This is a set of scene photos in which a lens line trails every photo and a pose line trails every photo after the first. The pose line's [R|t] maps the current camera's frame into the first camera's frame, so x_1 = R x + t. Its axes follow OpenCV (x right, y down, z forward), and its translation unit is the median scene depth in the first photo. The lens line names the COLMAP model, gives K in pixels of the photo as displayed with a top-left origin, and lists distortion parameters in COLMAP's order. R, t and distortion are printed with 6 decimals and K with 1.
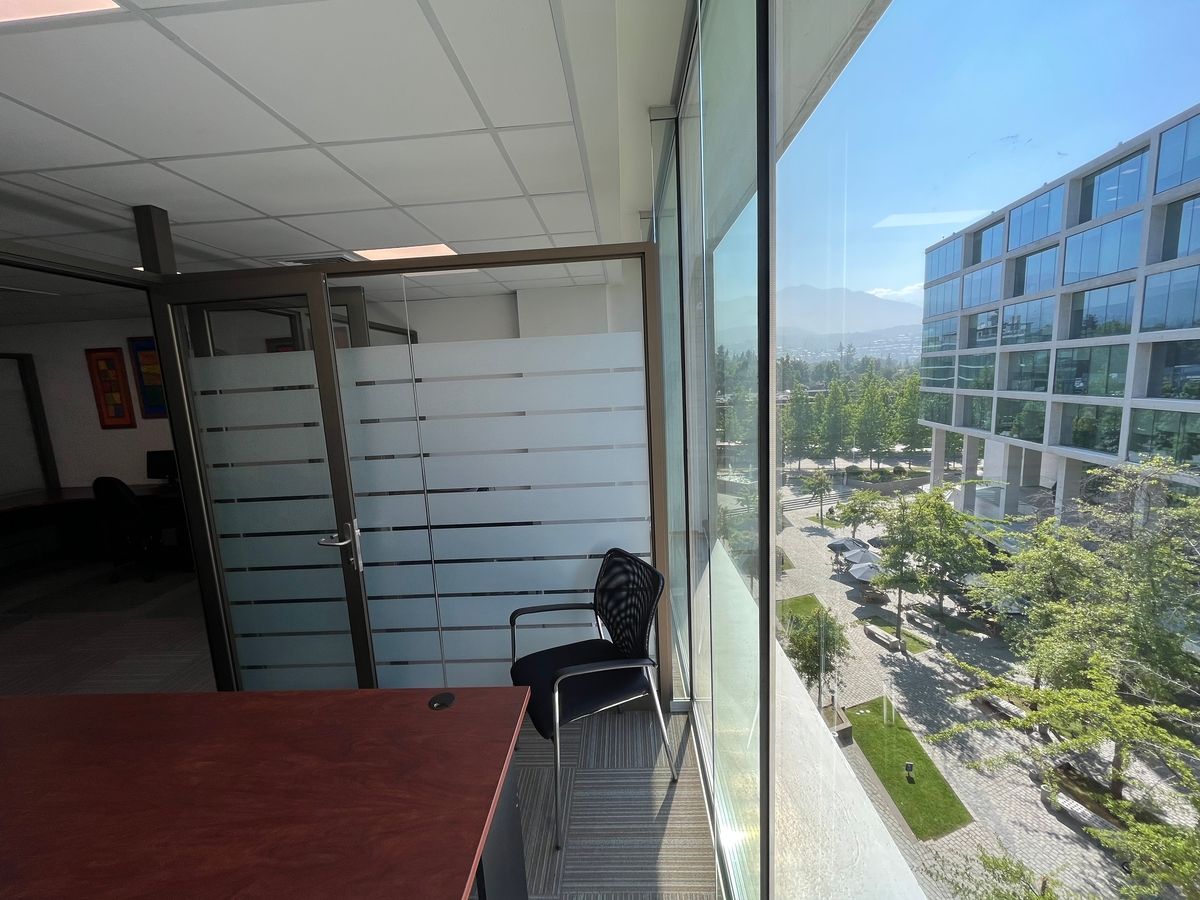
lens RADIAL K [[488.4, 0, 601.3], [0, 488.4, 452.7], [0, 0, 1]] dist [-0.001513, 0.000199]
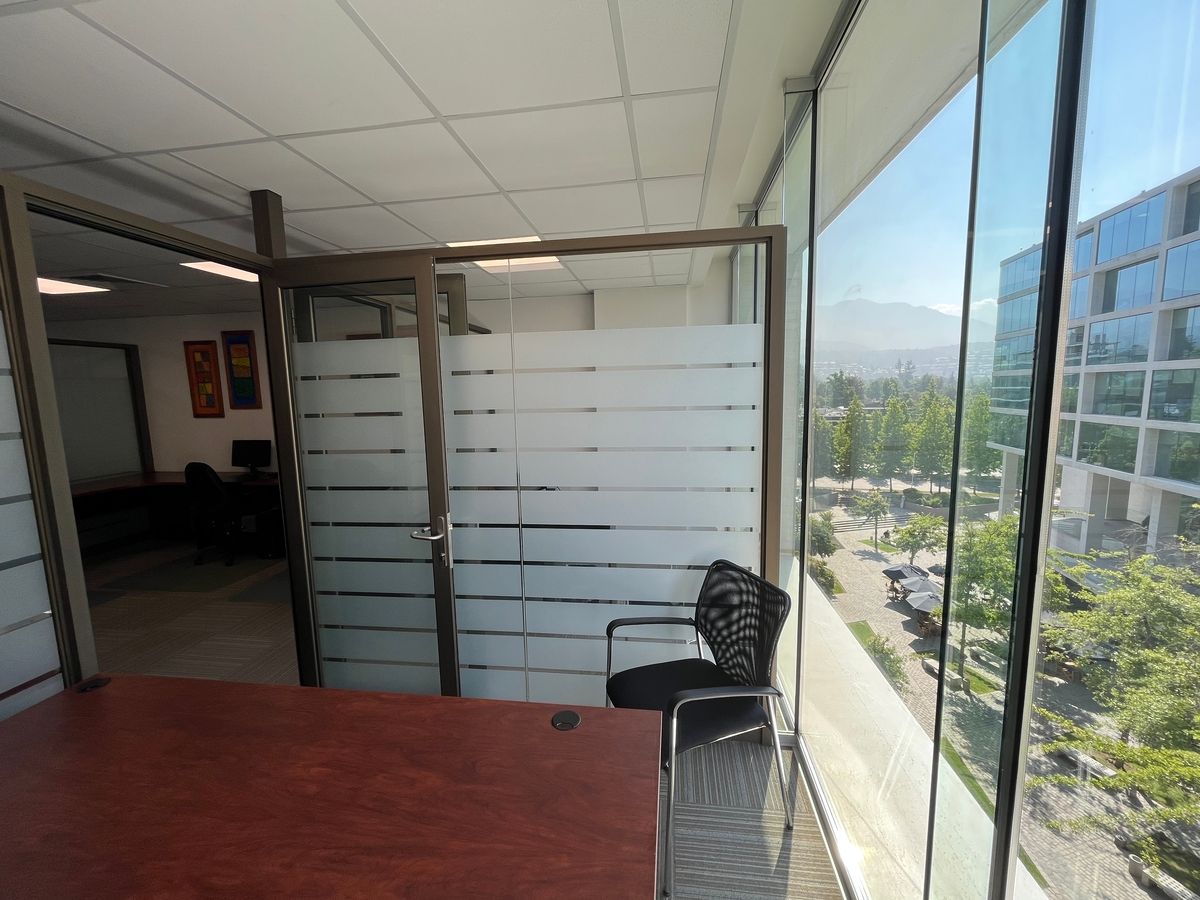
lens RADIAL K [[488.4, 0, 600.7], [0, 488.4, 452.3], [0, 0, 1]] dist [-0.001513, 0.000199]
pose [[0.995326, 0.040343, -0.087744, -0.123044], [-0.042192, 0.998923, -0.019329, 0.022167], [0.086870, 0.022940, 0.995956, 0.066417]]
